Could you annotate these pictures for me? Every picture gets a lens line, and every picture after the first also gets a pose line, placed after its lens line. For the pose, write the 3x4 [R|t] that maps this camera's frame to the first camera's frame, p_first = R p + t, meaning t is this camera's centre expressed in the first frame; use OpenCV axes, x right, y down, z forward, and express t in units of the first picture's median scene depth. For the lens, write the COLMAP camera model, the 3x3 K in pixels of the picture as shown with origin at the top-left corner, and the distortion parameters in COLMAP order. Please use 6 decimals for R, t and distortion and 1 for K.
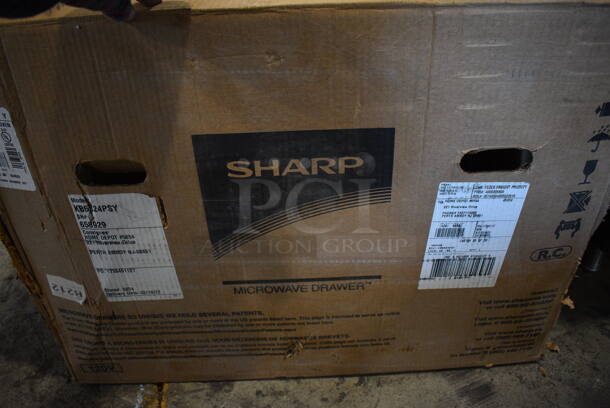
lens RADIAL K [[483.5, 0, 305.0], [0, 483.5, 204.0], [0, 0, 1]] dist [-0.103130, 0.039891]
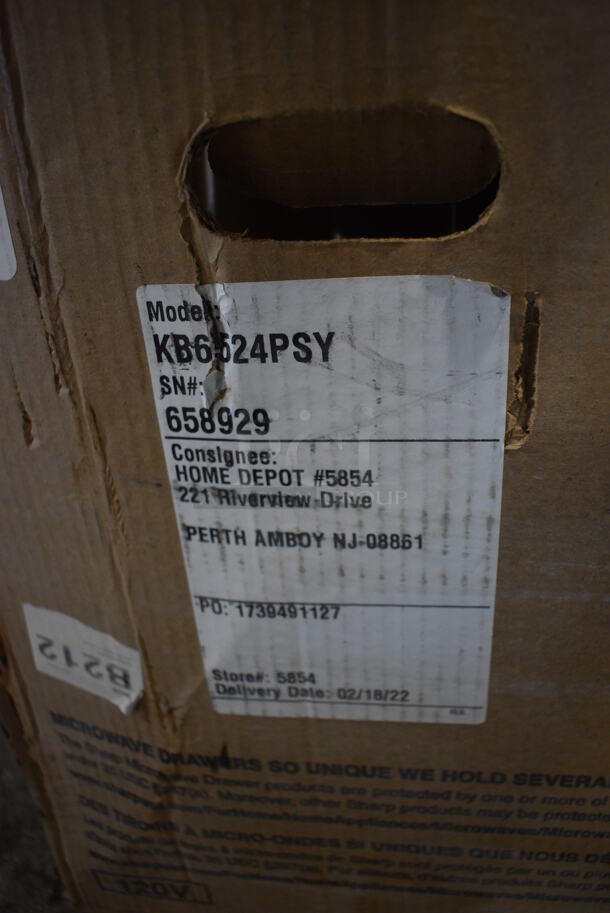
lens RADIAL K [[723.7, 0, 305.0], [0, 723.7, 456.5], [0, 0, 1]] dist [-0.103130, 0.039891]
pose [[0.988345, 0.045935, -0.145135, -0.305582], [-0.059559, 0.994071, -0.090967, 0.084897], [0.140096, 0.098551, 0.985221, 0.557409]]
